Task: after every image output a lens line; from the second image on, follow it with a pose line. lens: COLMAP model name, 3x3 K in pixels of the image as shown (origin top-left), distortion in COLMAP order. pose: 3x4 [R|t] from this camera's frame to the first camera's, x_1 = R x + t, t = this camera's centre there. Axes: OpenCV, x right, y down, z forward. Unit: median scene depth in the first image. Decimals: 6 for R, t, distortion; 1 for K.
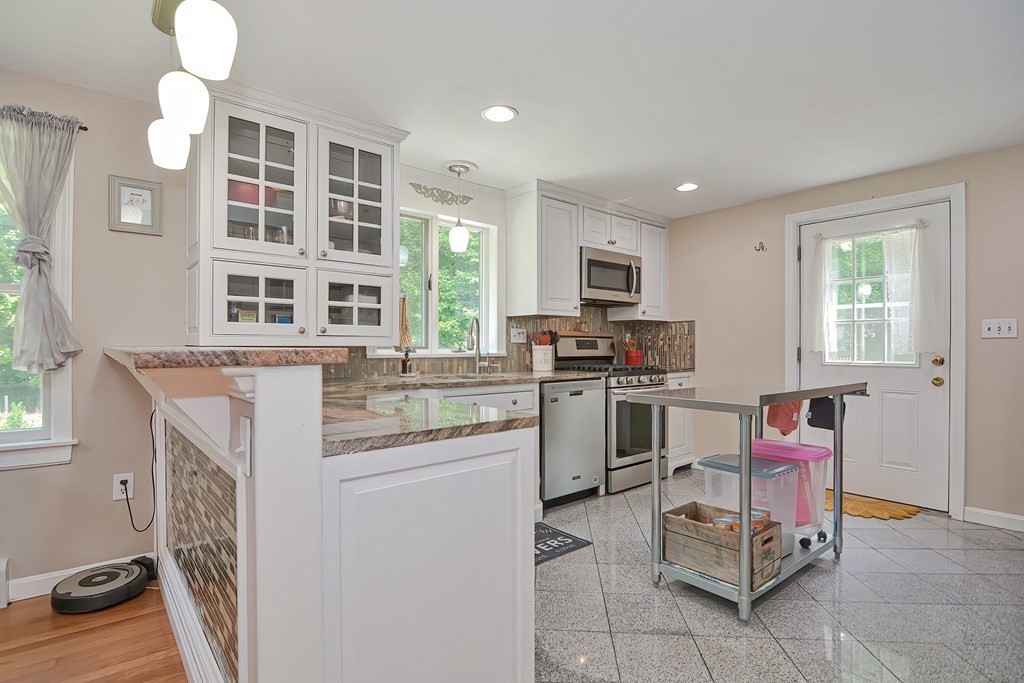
lens RADIAL K [[502.7, 0, 514.9], [0, 502.7, 348.6], [0, 0, 1]] dist [-0.011459, -0.007142]
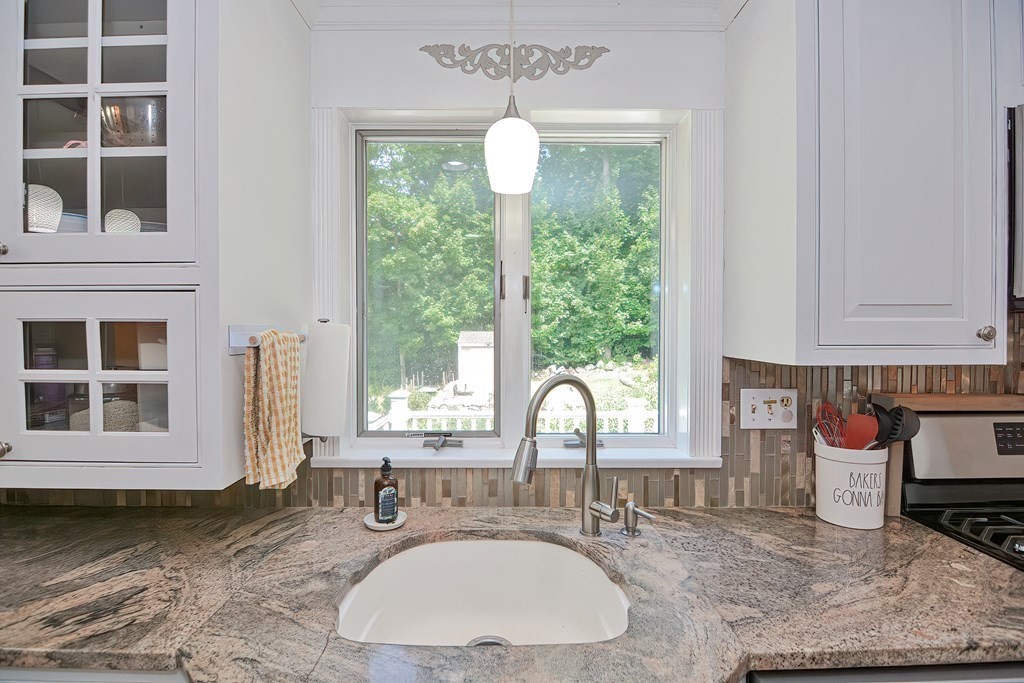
lens RADIAL K [[502.7, 0, 502.9], [0, 502.7, 338.9], [0, 0, 1]] dist [-0.011459, -0.007142]
pose [[0.757919, 0.012755, -0.652224, 0.124760], [-0.002684, 0.999861, 0.016434, -0.105364], [0.652344, -0.010705, 0.757848, 0.798708]]
